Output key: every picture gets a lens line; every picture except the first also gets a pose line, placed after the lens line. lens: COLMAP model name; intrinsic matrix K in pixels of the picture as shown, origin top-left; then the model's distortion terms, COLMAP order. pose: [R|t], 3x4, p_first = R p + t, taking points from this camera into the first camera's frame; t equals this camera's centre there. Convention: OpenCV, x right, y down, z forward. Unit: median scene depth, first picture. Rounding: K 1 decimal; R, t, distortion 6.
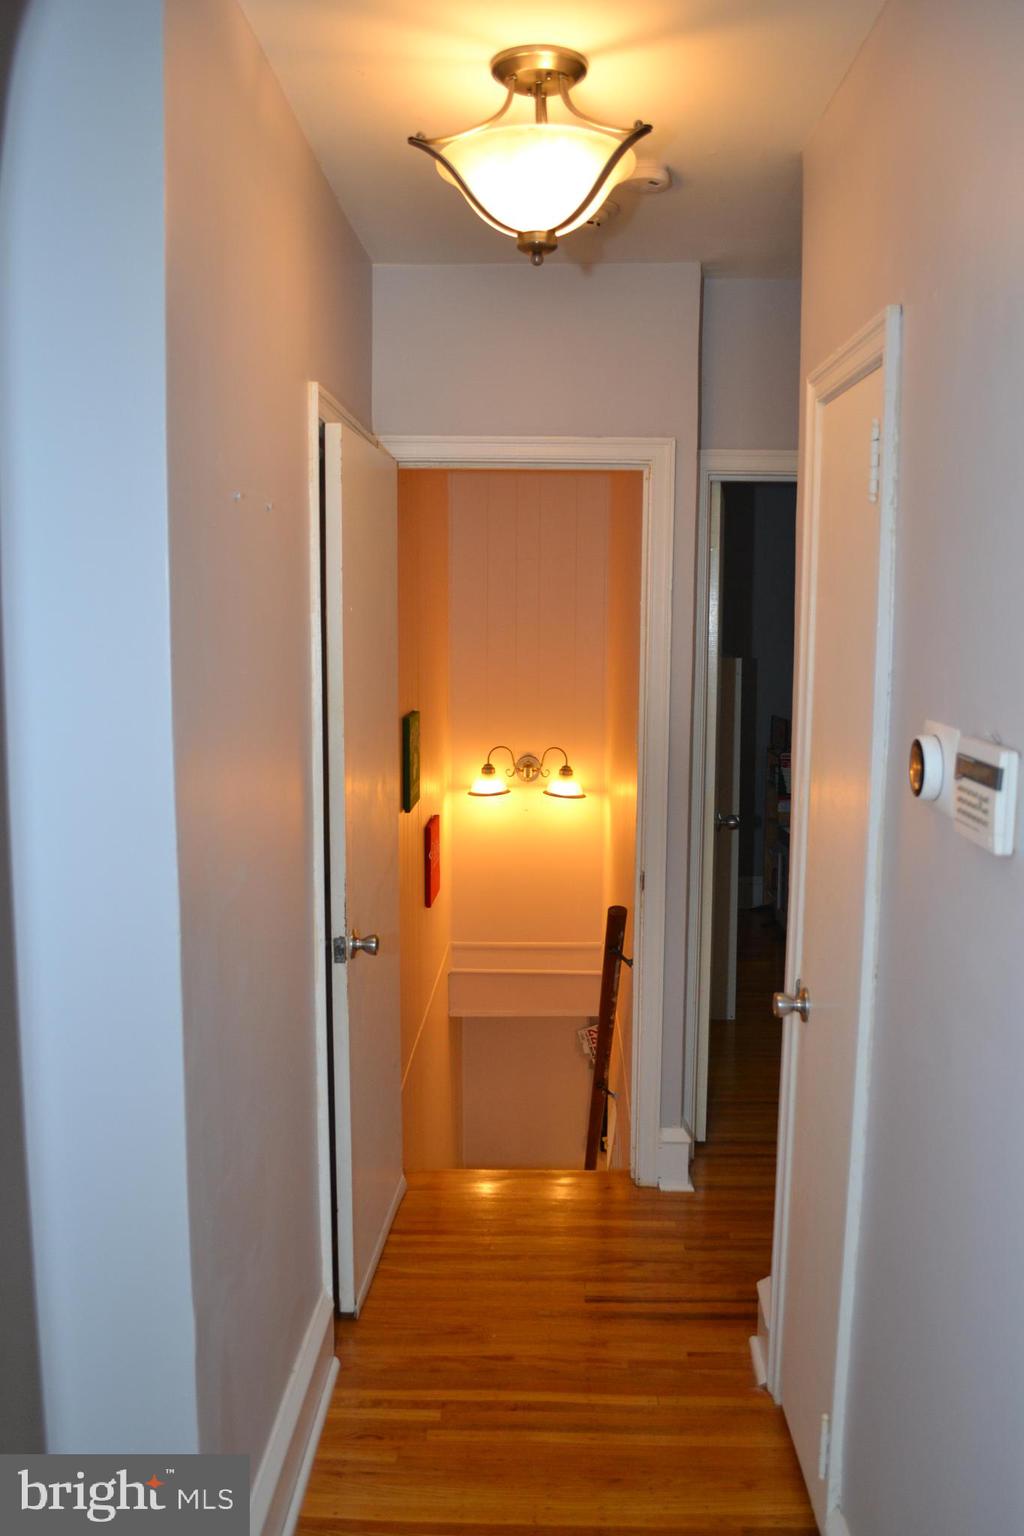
lens RADIAL K [[1222.2, 0, 519.8], [0, 1222.2, 764.5], [0, 0, 1]] dist [-0.075201, 0.003855]
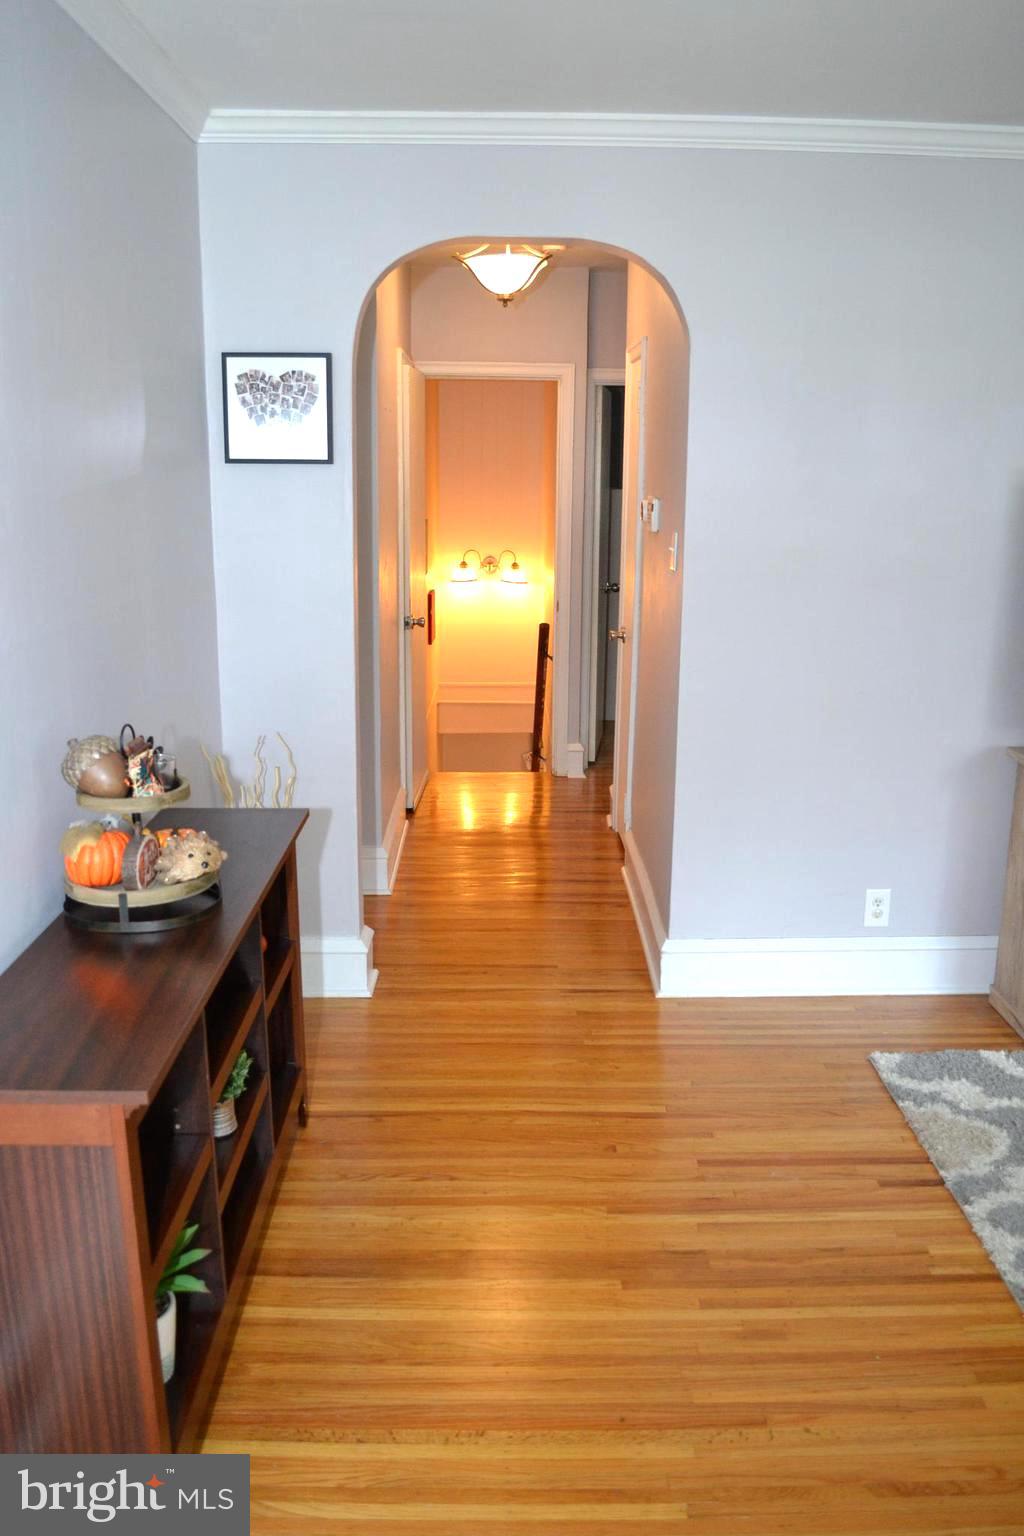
lens RADIAL K [[1222.2, 0, 507.9], [0, 1222.2, 772.7], [0, 0, 1]] dist [-0.075201, 0.003855]
pose [[0.999368, -0.005896, 0.035051, -0.038354], [0.001489, 0.992225, 0.124449, 0.107804], [-0.035512, -0.124318, 0.991607, -0.810503]]
